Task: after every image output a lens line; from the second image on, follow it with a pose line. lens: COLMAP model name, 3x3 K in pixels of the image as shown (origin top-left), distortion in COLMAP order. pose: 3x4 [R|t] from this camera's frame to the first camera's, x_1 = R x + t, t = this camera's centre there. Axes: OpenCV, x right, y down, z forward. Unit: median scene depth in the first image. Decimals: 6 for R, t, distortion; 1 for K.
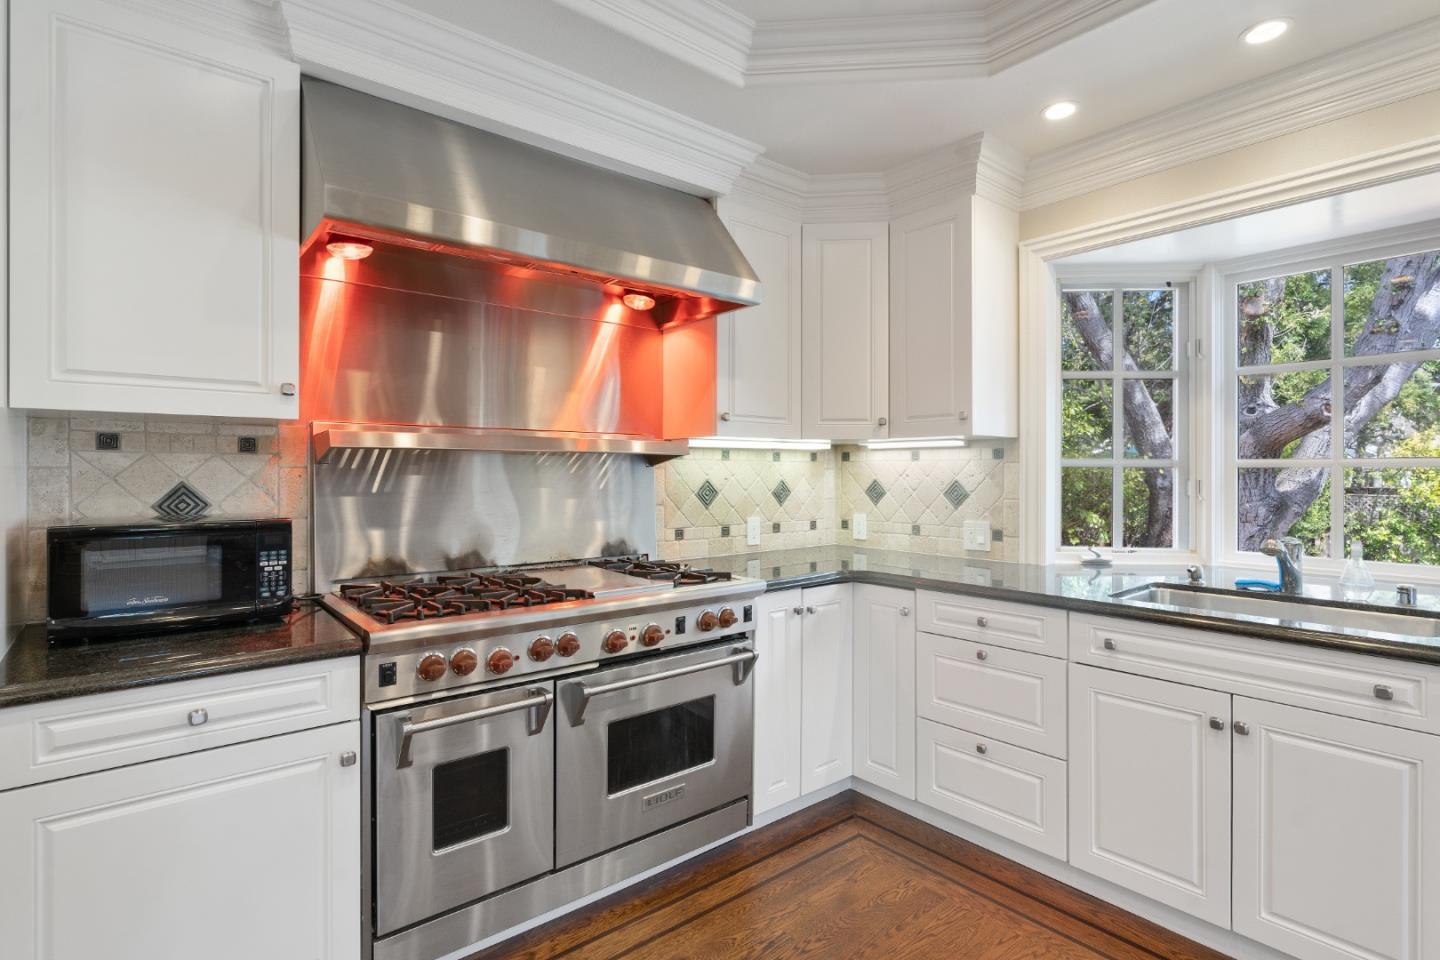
lens RADIAL K [[716.8, 0, 726.3], [0, 716.8, 471.6], [0, 0, 1]] dist [-0.005046, 0.001101]
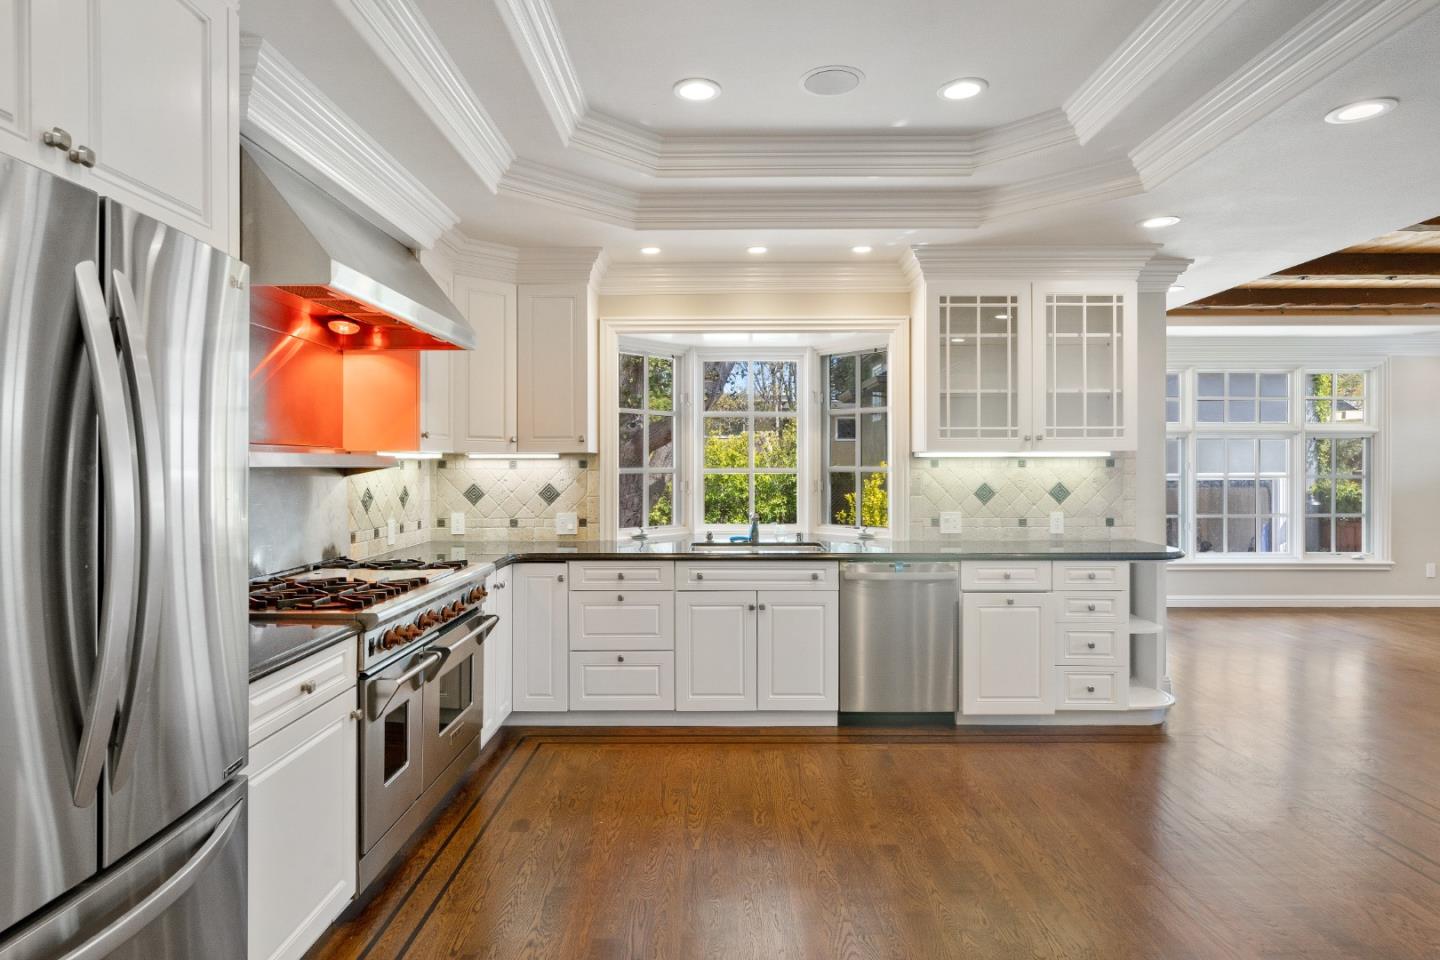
lens RADIAL K [[819.2, 0, 721.9], [0, 819.2, 469.9], [0, 0, 1]] dist [-0.003590, -0.000673]
pose [[0.646085, -0.006033, 0.763241, -0.769480], [0.001284, 0.999976, 0.006818, -0.028003], [-0.763264, -0.003425, 0.646078, -0.276188]]
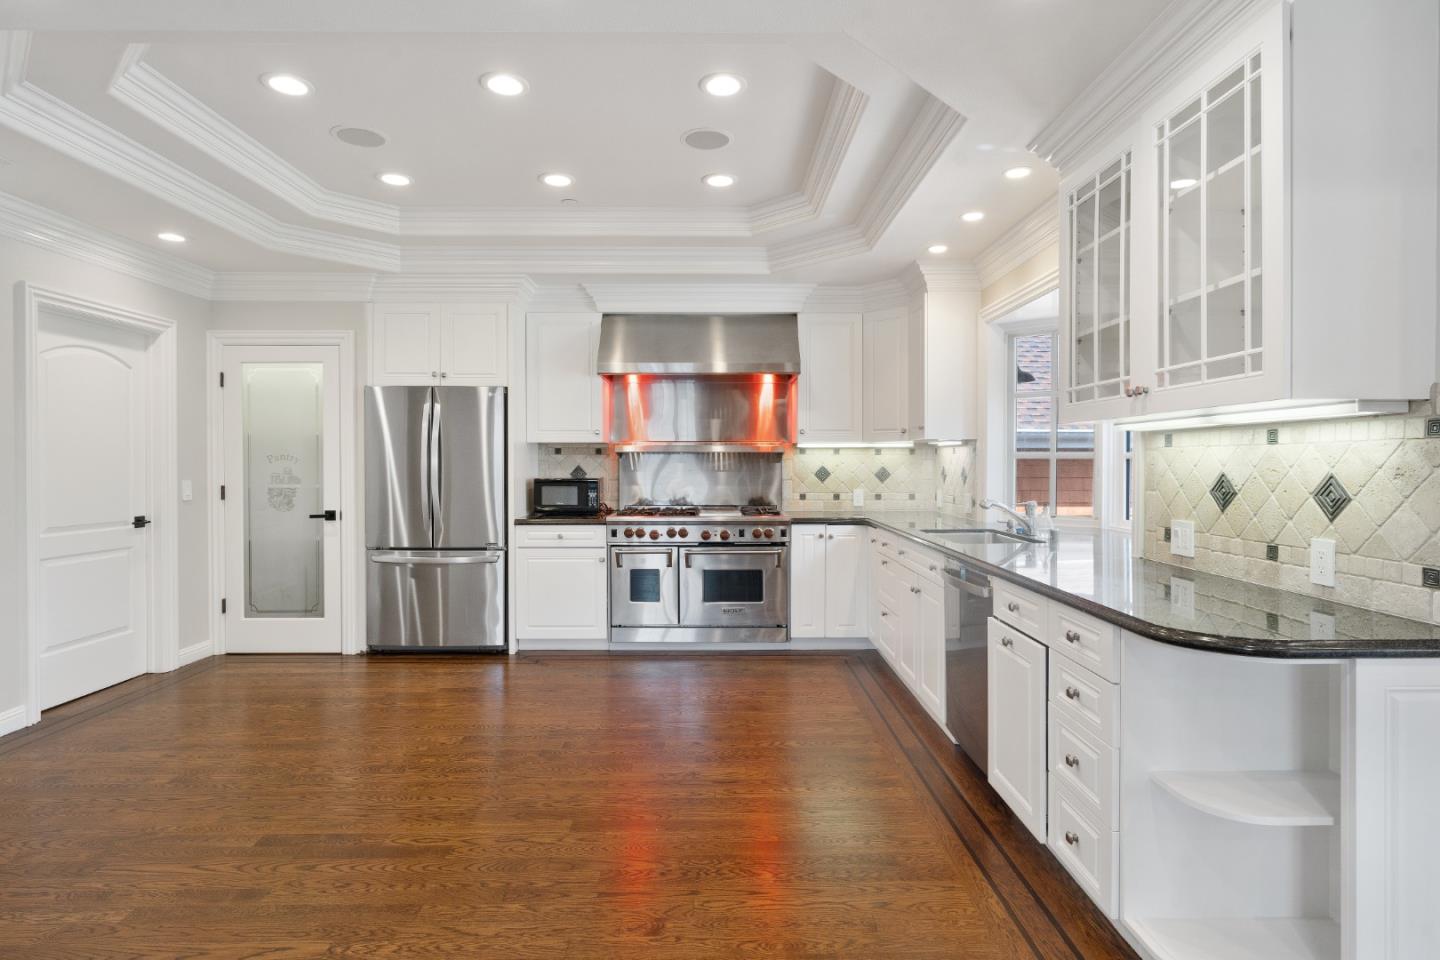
lens RADIAL K [[754.4, 0, 717.7], [0, 754.4, 473.9], [0, 0, 1]] dist [-0.004789, 0.000228]
pose [[0.767846, 0.010533, -0.640548, 1.141515], [0.000305, 0.999859, 0.016806, -0.000579], [0.640635, -0.013100, 0.767734, -0.670572]]
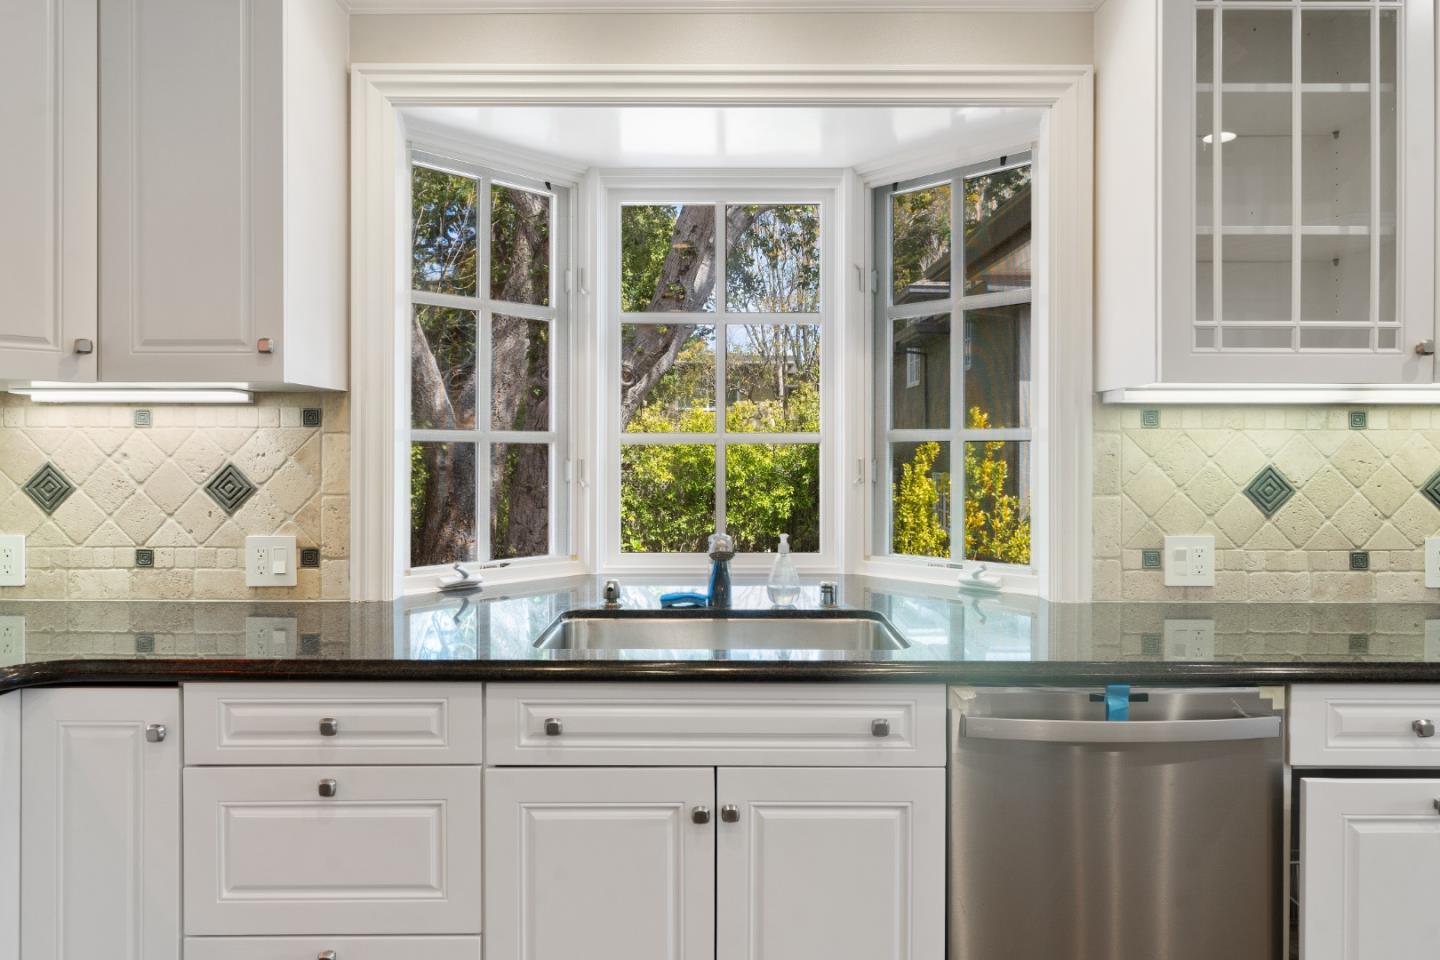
lens RADIAL K [[966.7, 0, 724.6], [0, 966.7, 449.7], [0, 0, 1]] dist [0.001462, -0.001387]
pose [[0.639508, -0.000918, 0.768784, -0.012210], [-0.002421, 0.999992, 0.003208, -0.002341], [-0.768781, -0.003912, 0.639501, 0.275470]]
